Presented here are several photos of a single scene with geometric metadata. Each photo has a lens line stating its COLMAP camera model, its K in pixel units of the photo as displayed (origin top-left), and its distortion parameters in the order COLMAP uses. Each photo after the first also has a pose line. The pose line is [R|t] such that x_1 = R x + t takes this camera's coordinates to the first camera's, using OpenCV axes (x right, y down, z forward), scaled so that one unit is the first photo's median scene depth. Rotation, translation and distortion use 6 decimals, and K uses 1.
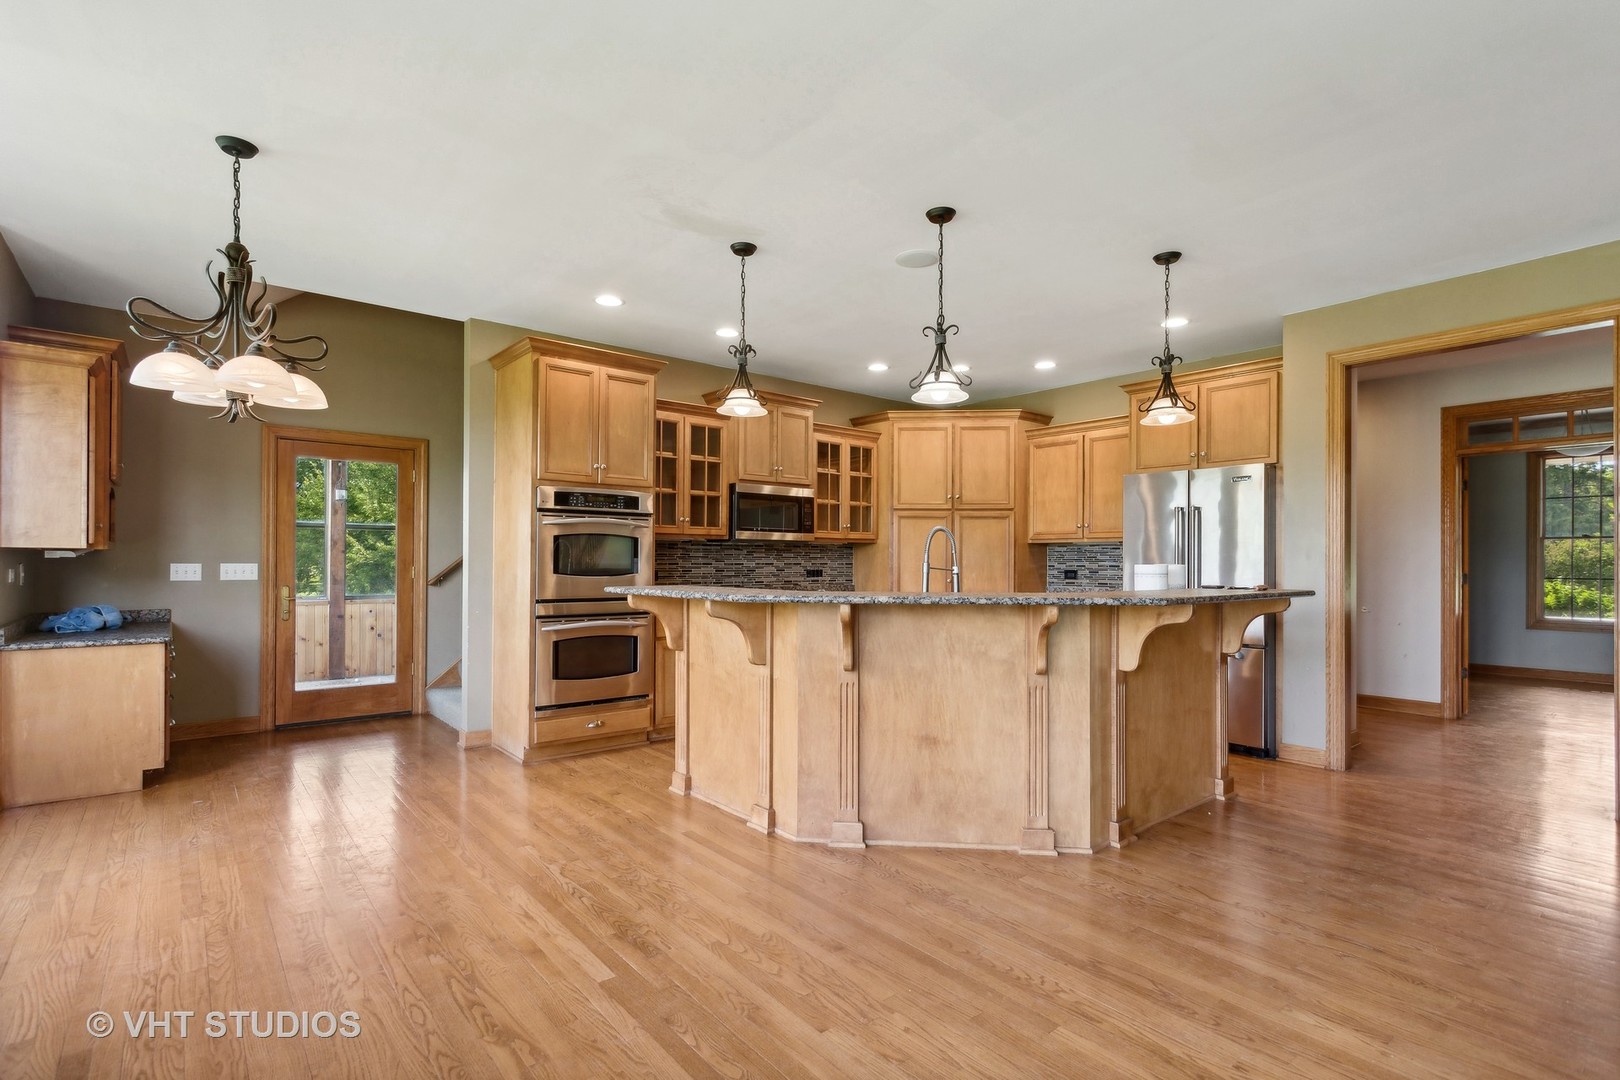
lens RADIAL K [[781.9, 0, 813.1], [0, 781.9, 548.0], [0, 0, 1]] dist [0.003576, 0.000310]
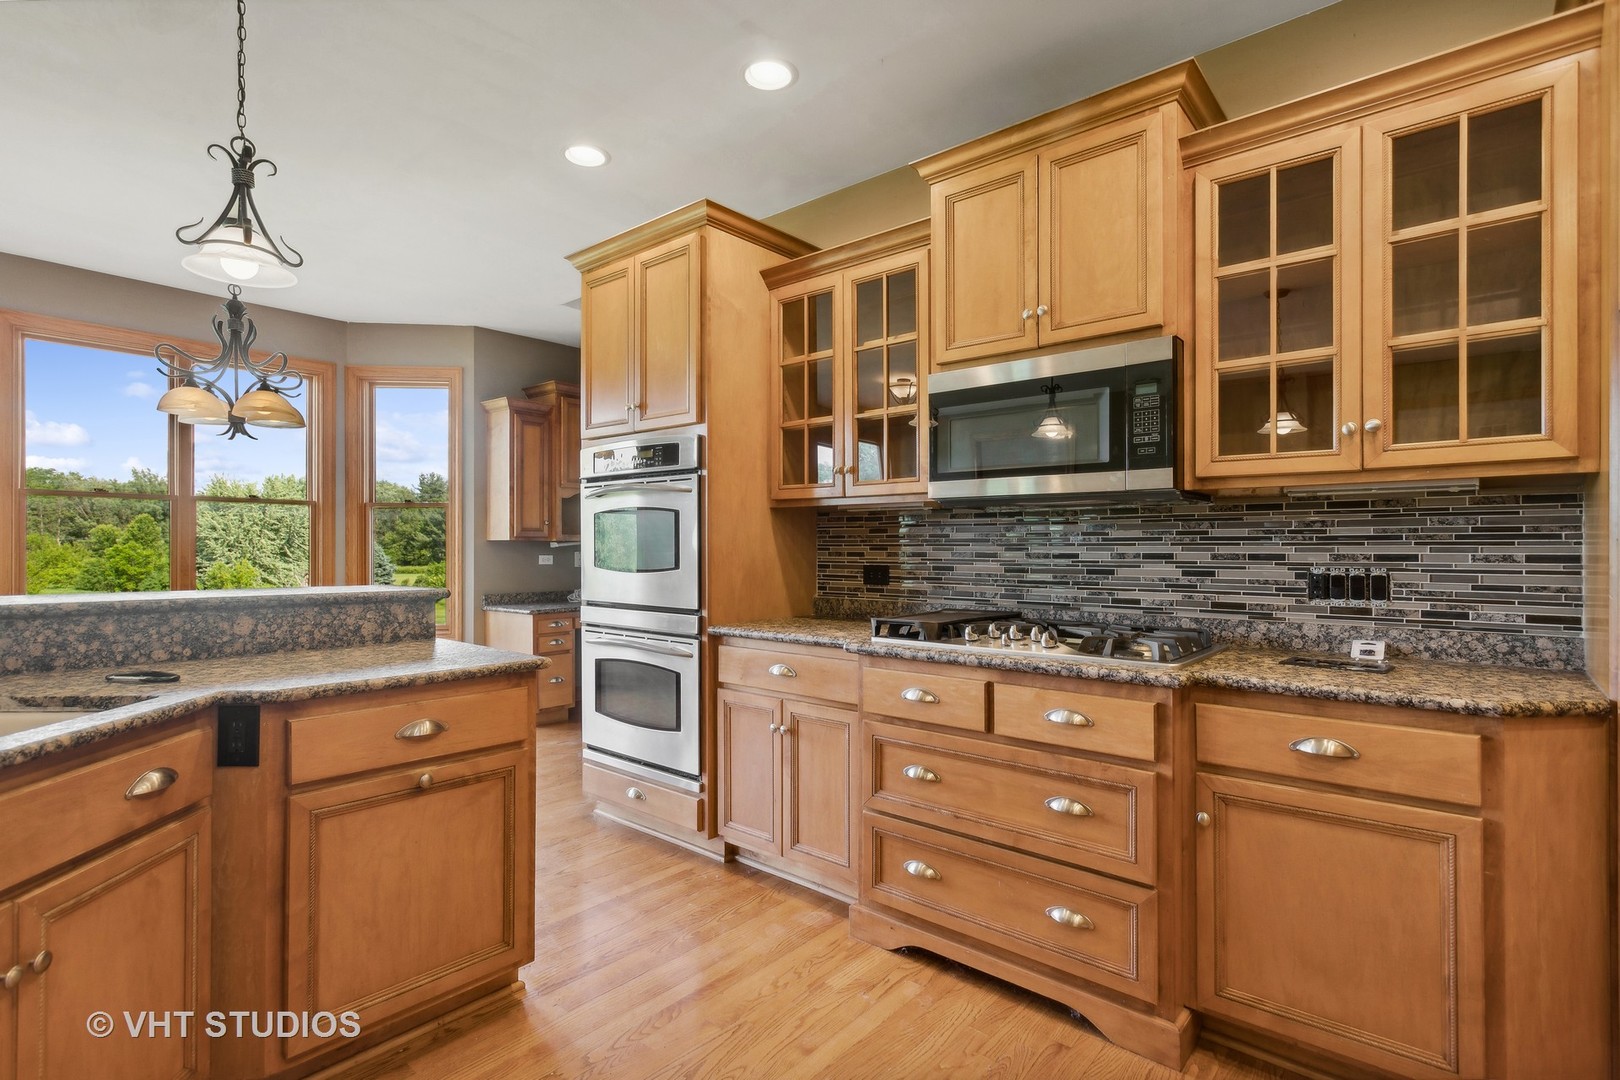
lens RADIAL K [[781.9, 0, 811.3], [0, 781.9, 543.2], [0, 0, 1]] dist [0.003576, 0.000310]
pose [[0.173426, -0.016554, -0.984708, 0.302223], [0.013996, 0.999799, -0.014342, 0.017147], [0.984747, -0.011295, 0.173623, 0.780029]]
